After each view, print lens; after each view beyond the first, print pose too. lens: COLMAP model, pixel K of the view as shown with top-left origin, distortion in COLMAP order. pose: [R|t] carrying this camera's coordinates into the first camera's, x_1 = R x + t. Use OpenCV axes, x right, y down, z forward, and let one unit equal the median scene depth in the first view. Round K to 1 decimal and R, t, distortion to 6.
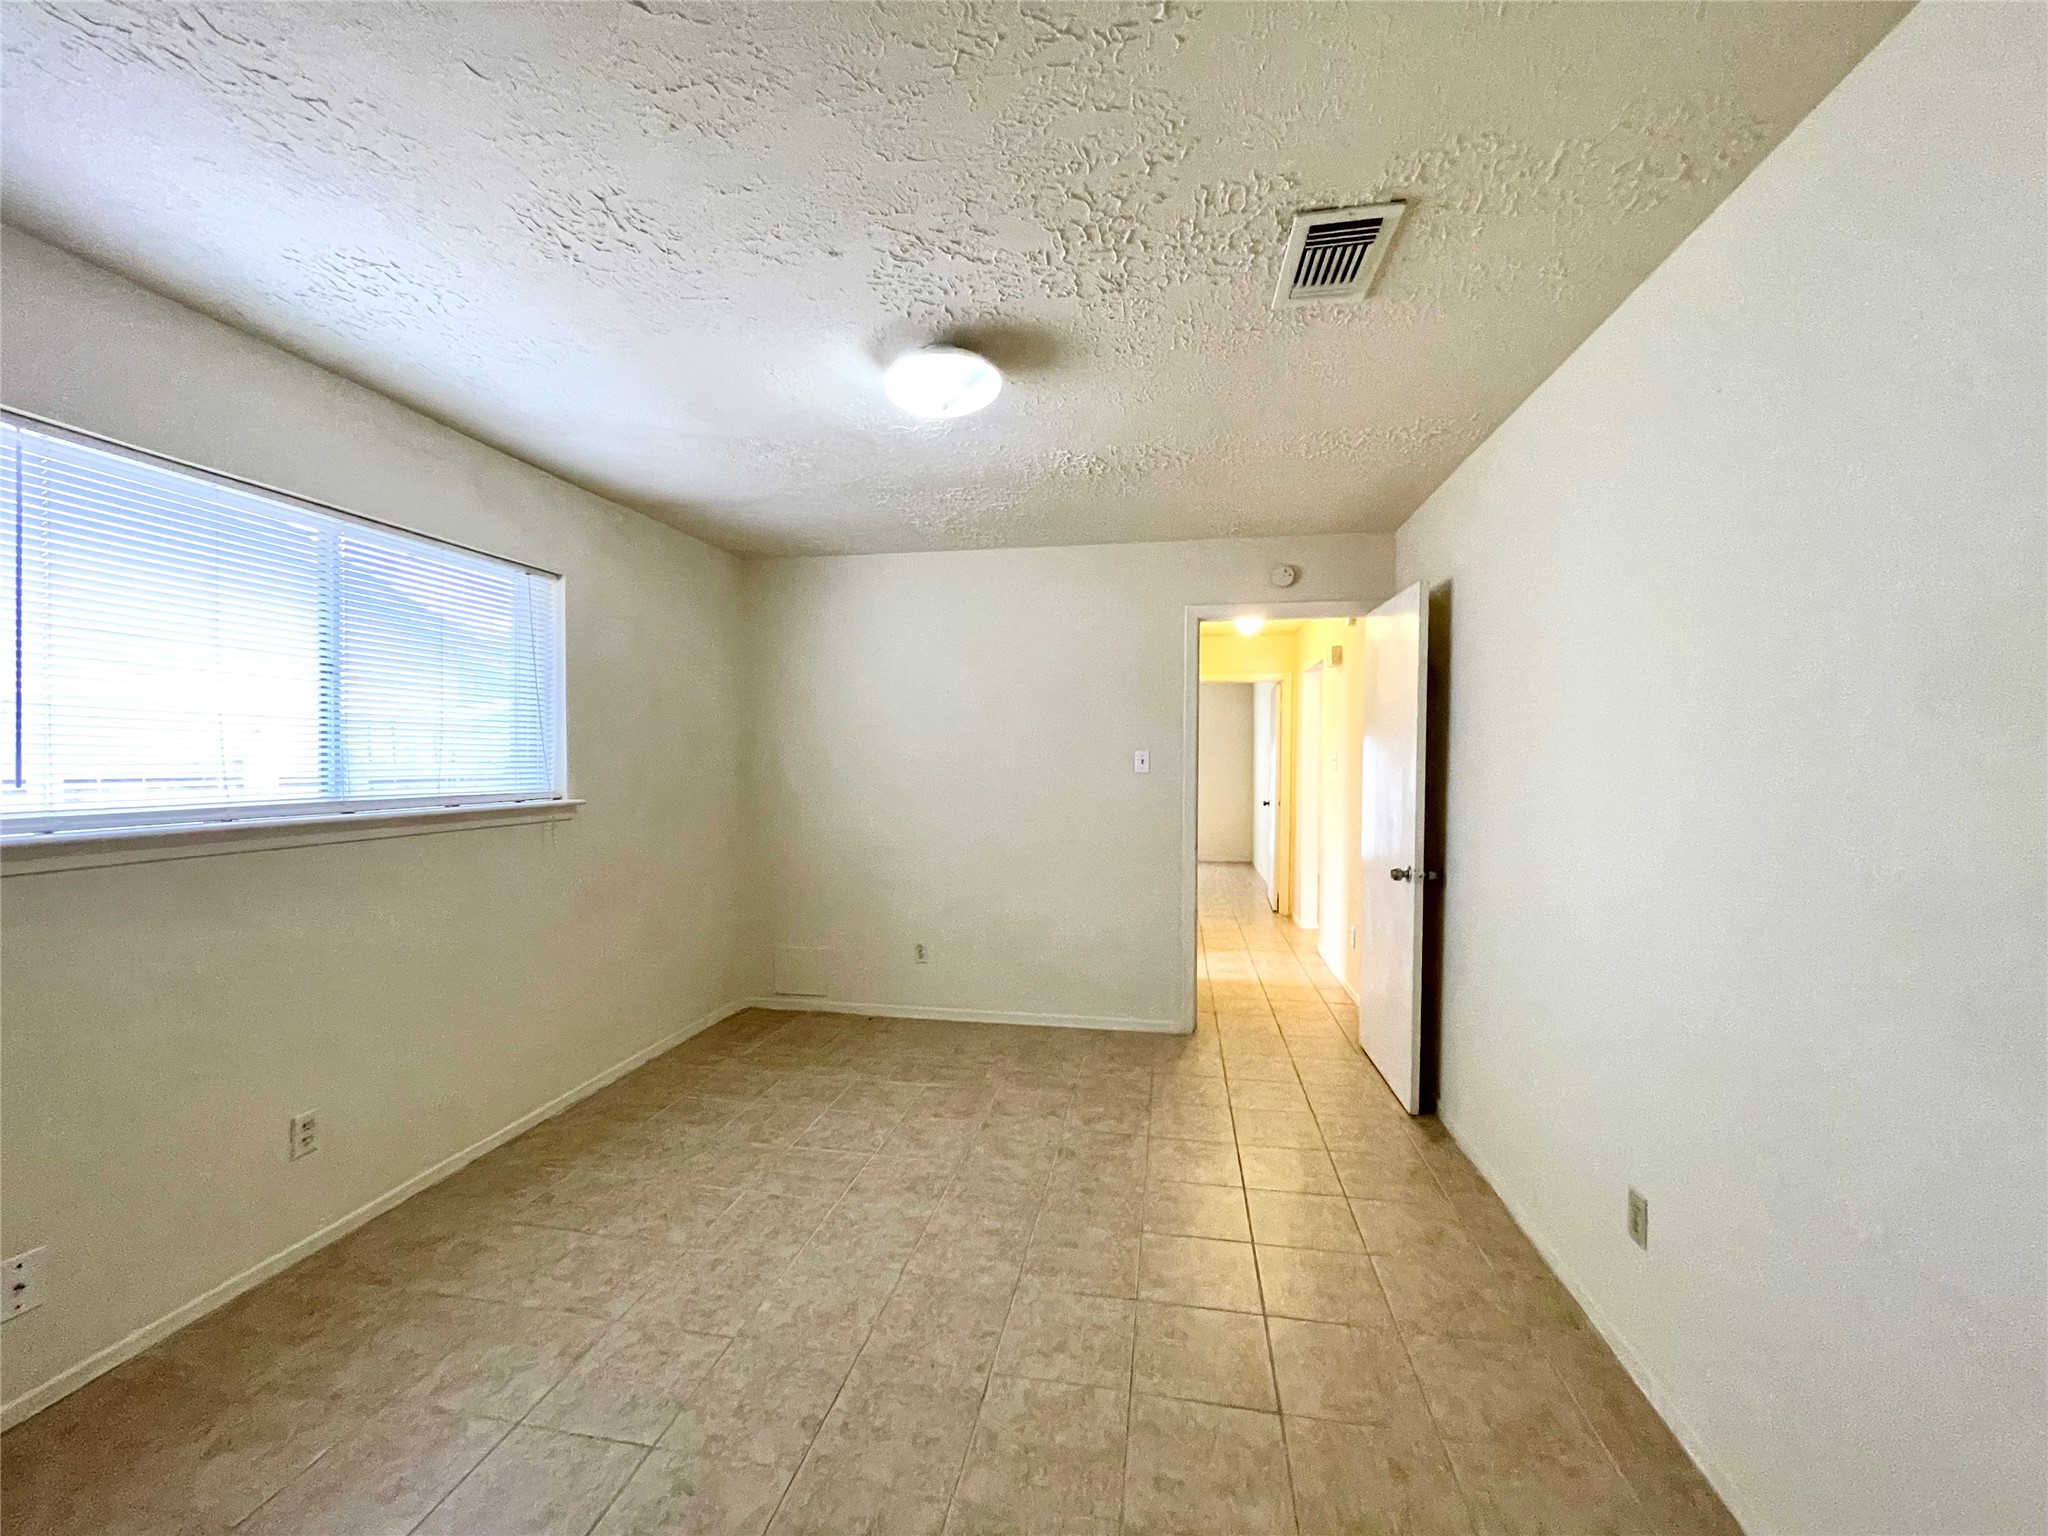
lens RADIAL K [[832.5, 0, 1019.4], [0, 832.5, 766.7], [0, 0, 1]] dist [0.002802, 0.000124]
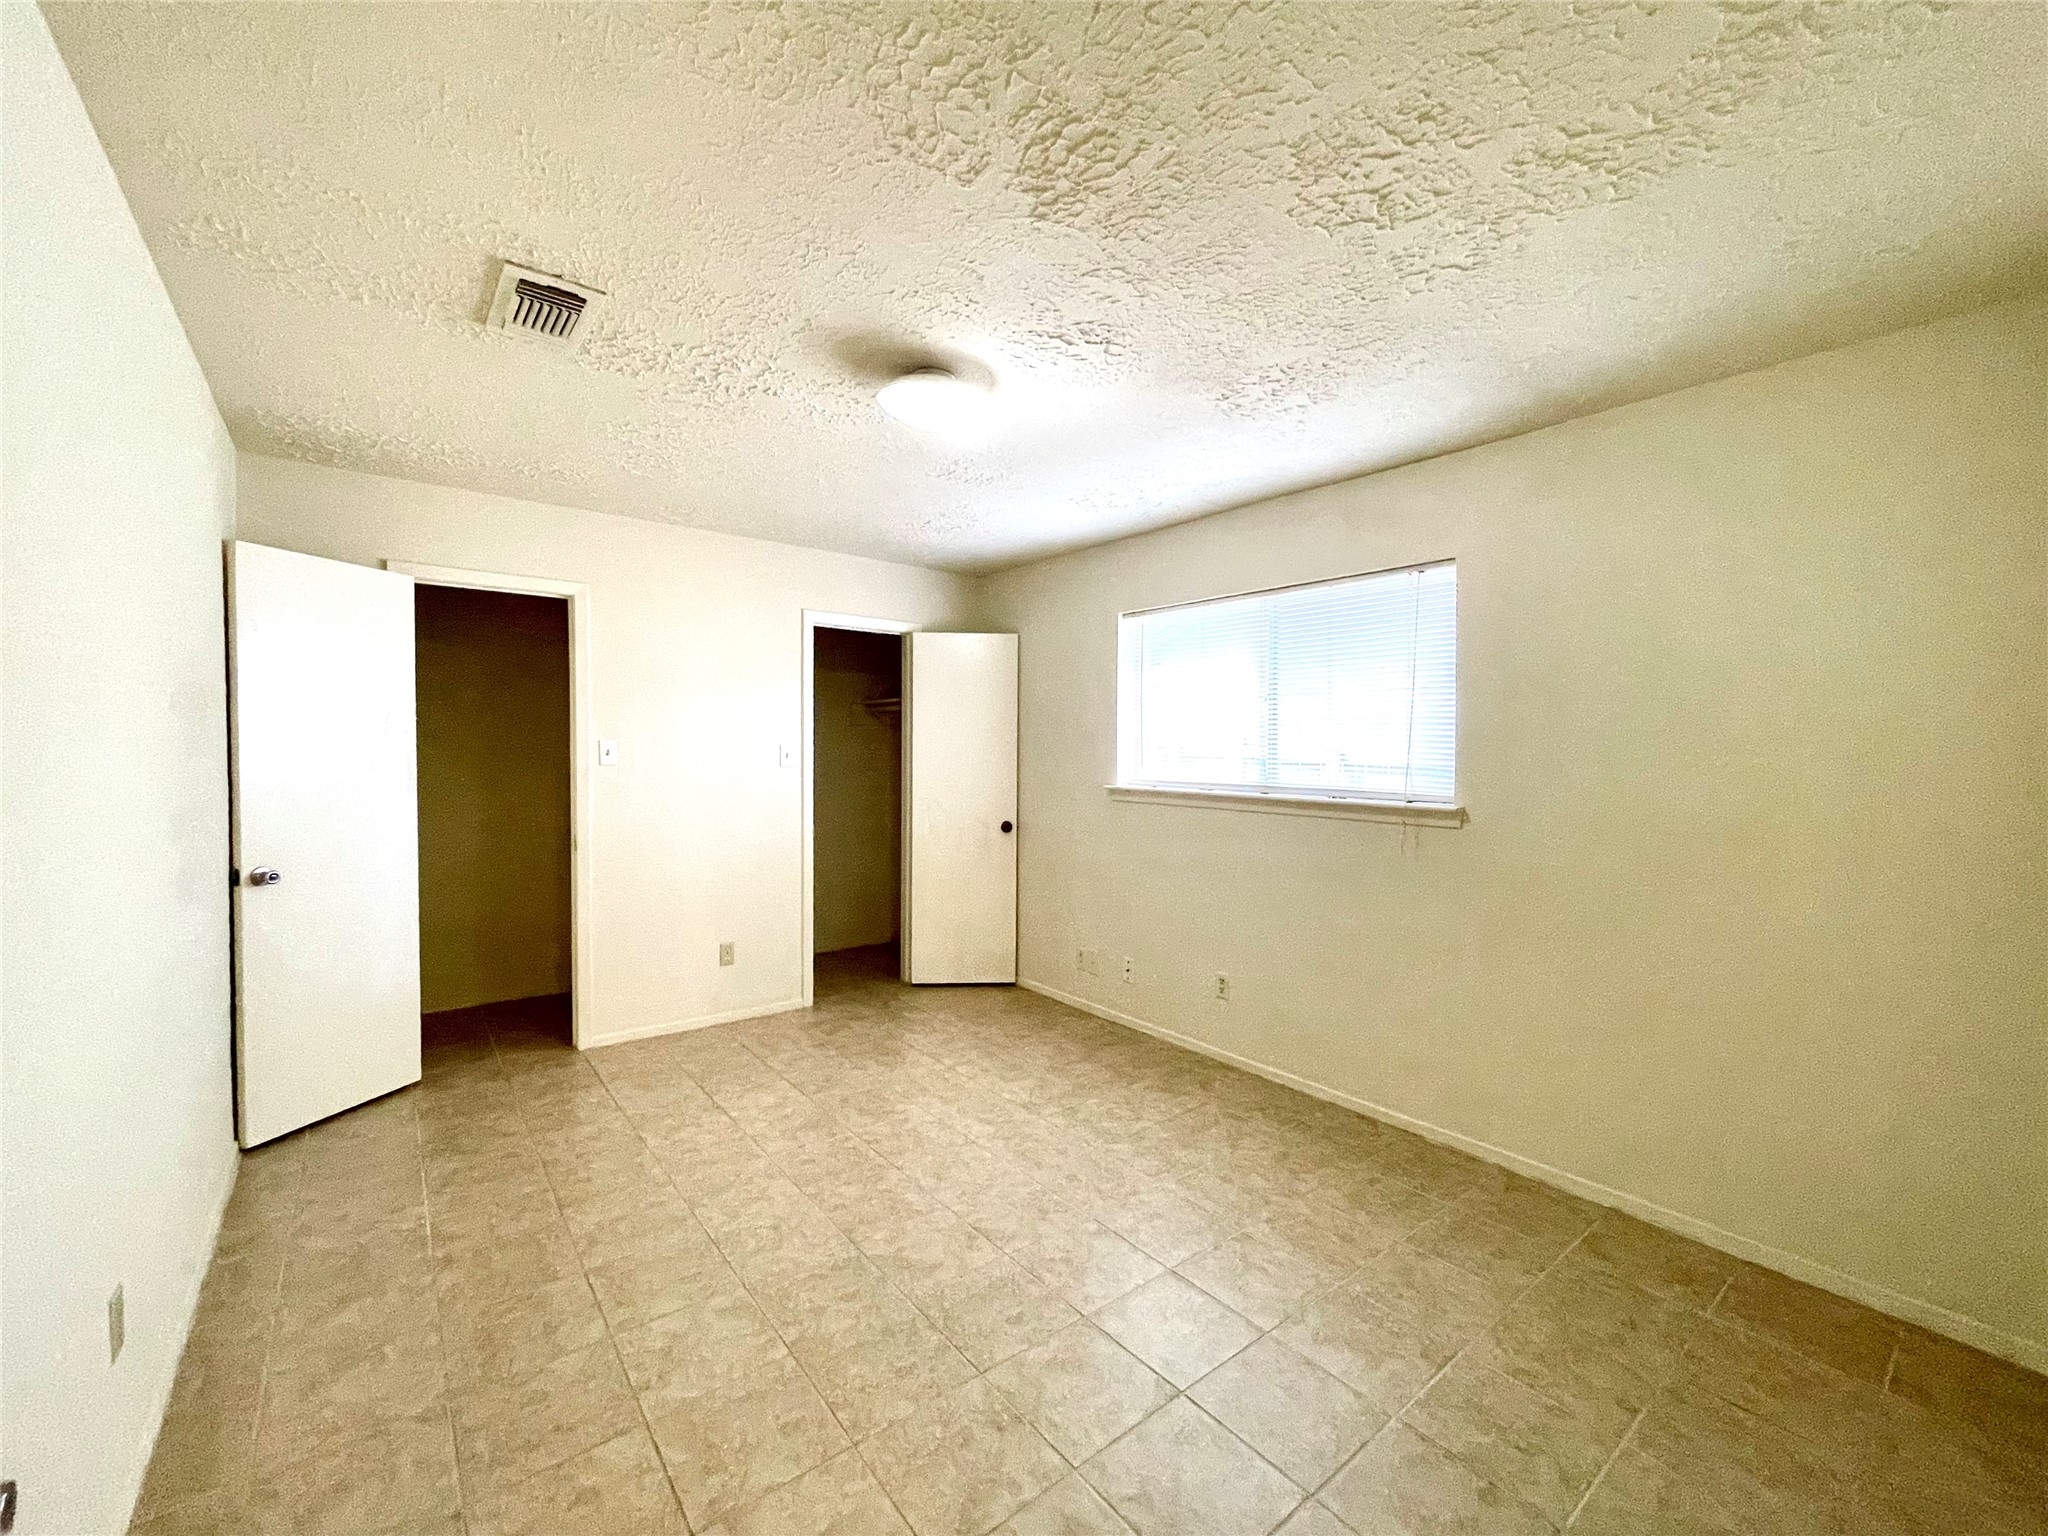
lens RADIAL K [[832.5, 0, 1019.4], [0, 832.5, 766.7], [0, 0, 1]] dist [0.002802, 0.000124]
pose [[-0.659107, 0.006325, -0.752023, 0.582566], [-0.018510, 0.999525, 0.024630, -0.020959], [0.751822, 0.030154, -0.658677, 1.632032]]
